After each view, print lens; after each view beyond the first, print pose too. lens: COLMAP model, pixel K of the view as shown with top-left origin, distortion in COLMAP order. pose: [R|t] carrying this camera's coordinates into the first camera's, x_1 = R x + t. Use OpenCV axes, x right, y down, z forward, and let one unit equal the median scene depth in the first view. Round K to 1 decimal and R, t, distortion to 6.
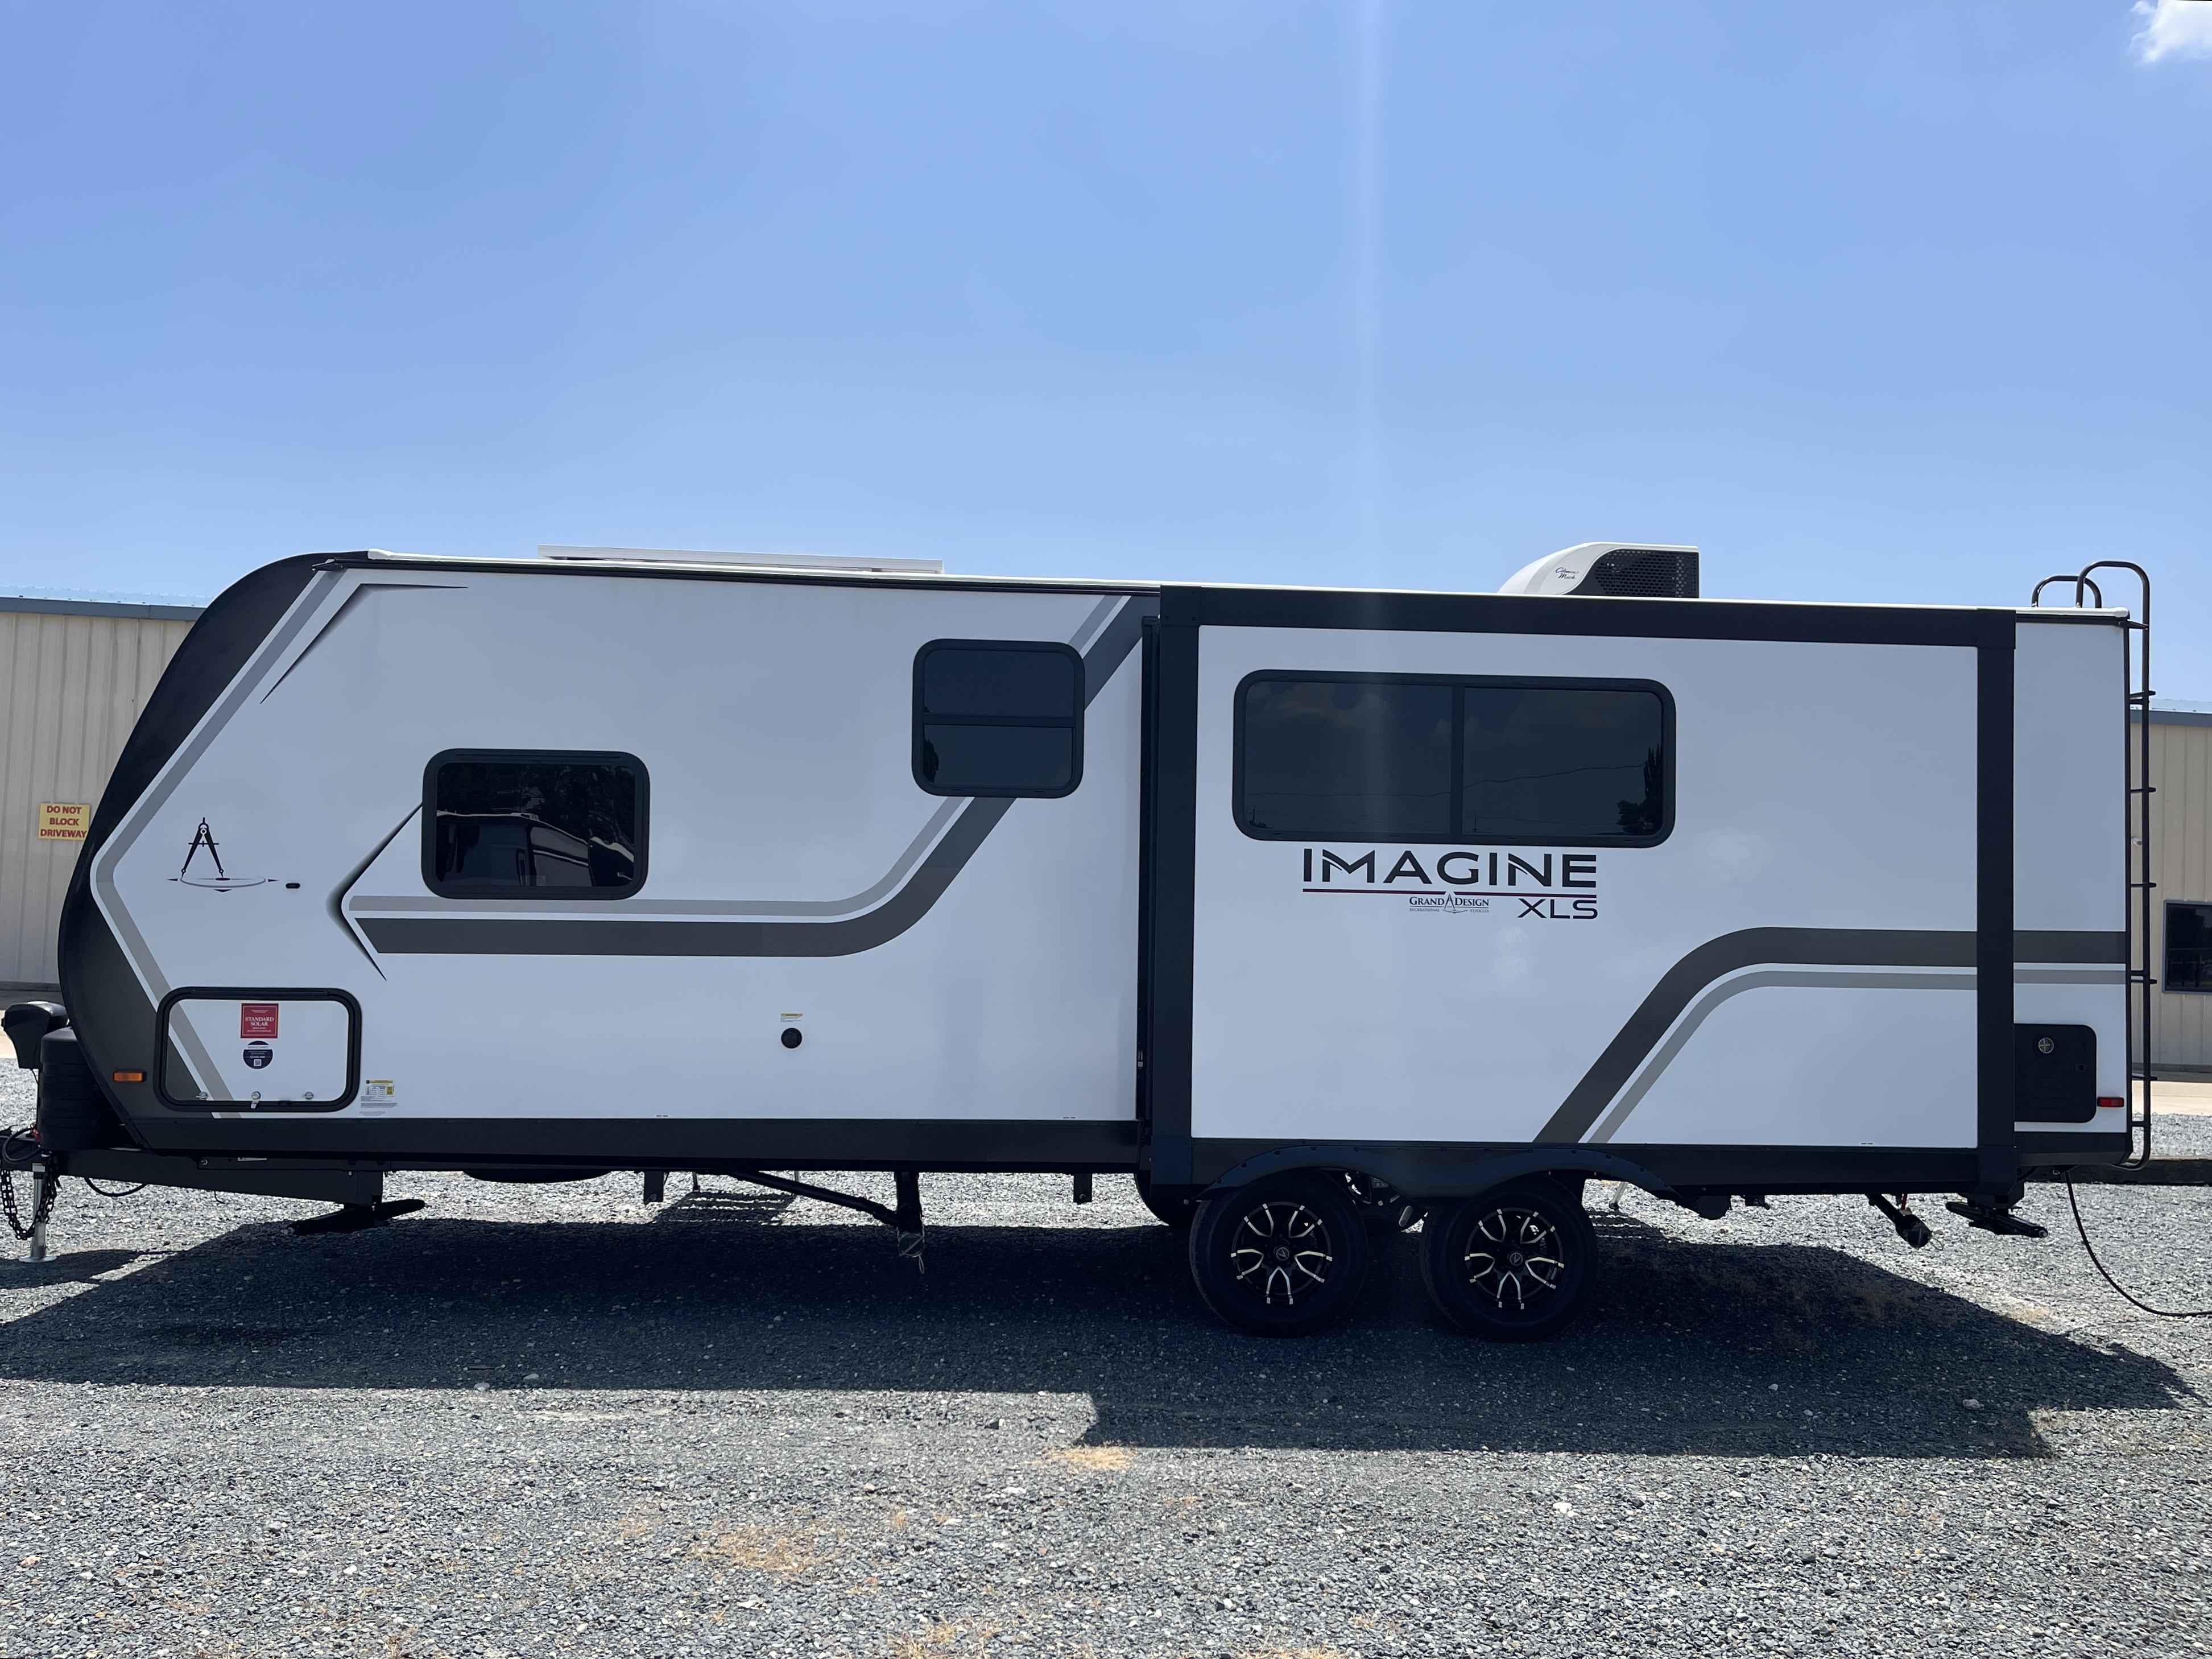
lens RADIAL K [[1677.3, 0, 1112.6], [0, 1677.3, 830.7], [0, 0, 1]] dist [0.097828, -0.177227]
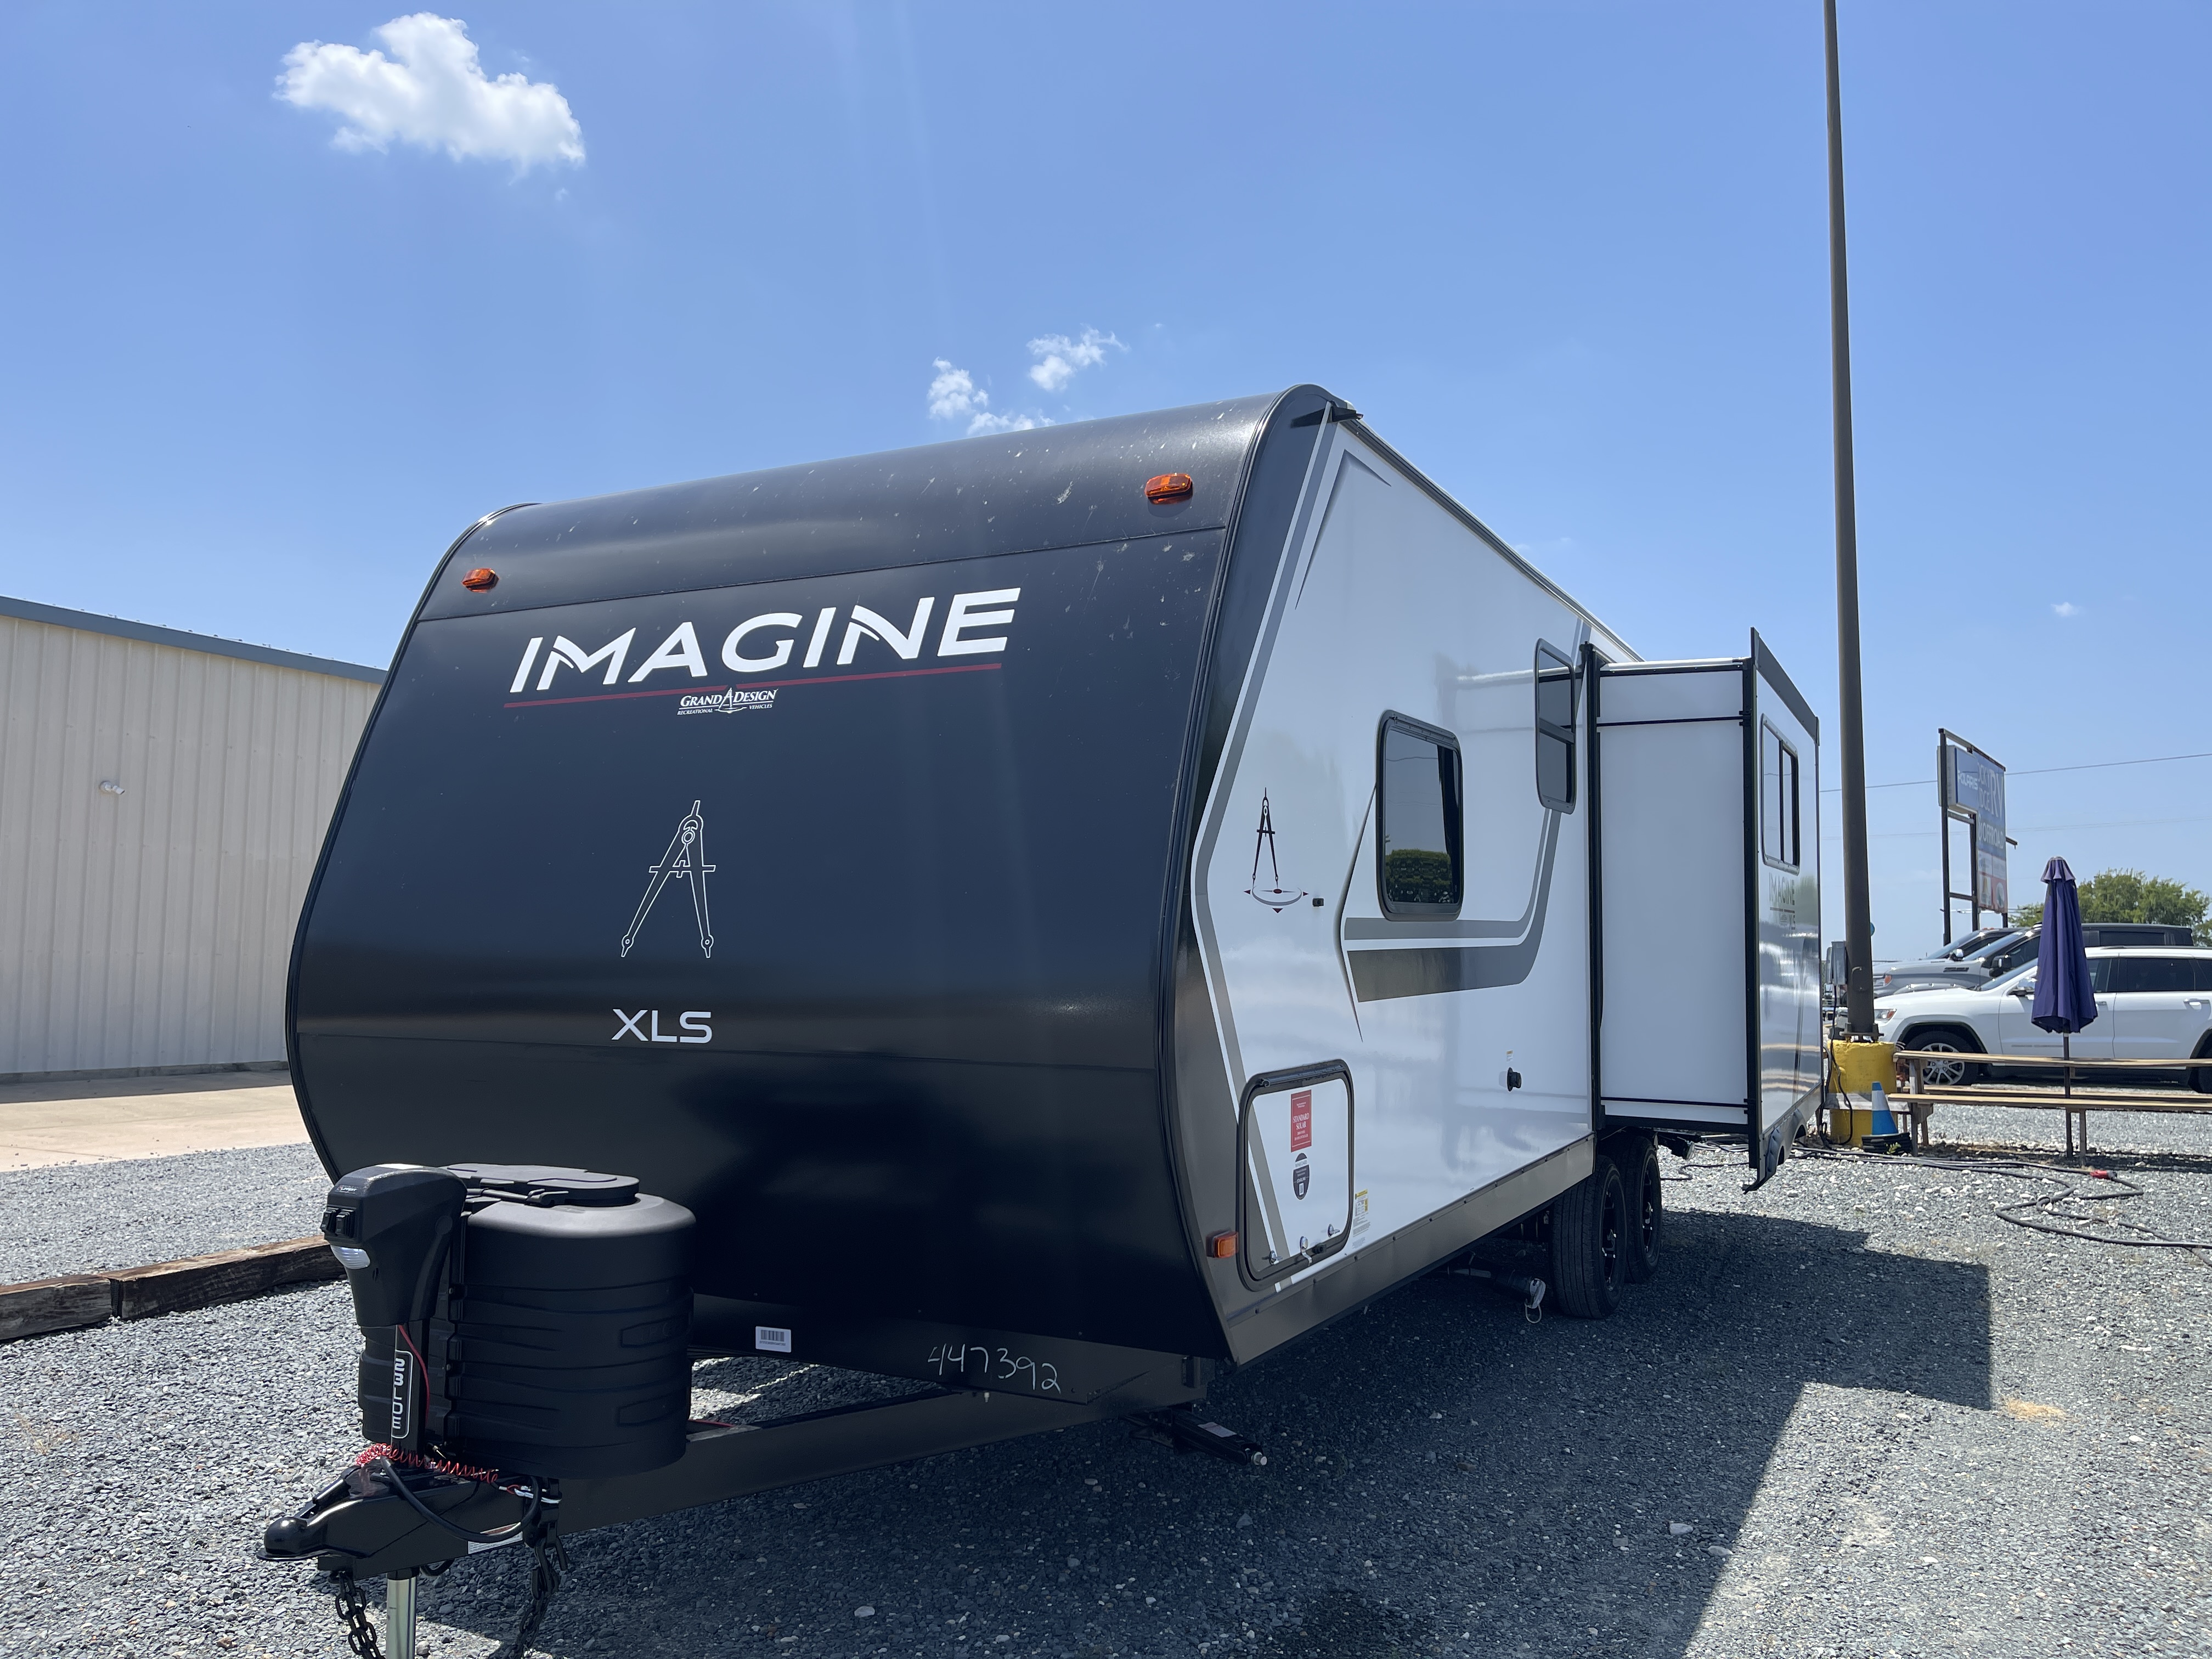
lens RADIAL K [[1677.1, 0, 1112.6], [0, 1677.1, 830.7], [0, 0, 1]] dist [0.097828, -0.177227]
pose [[0.564726, 0.030614, 0.824711, -1.048258], [-0.015744, 0.999530, -0.026323, 0.023599], [-0.825128, 0.001881, 0.564942, 0.708898]]
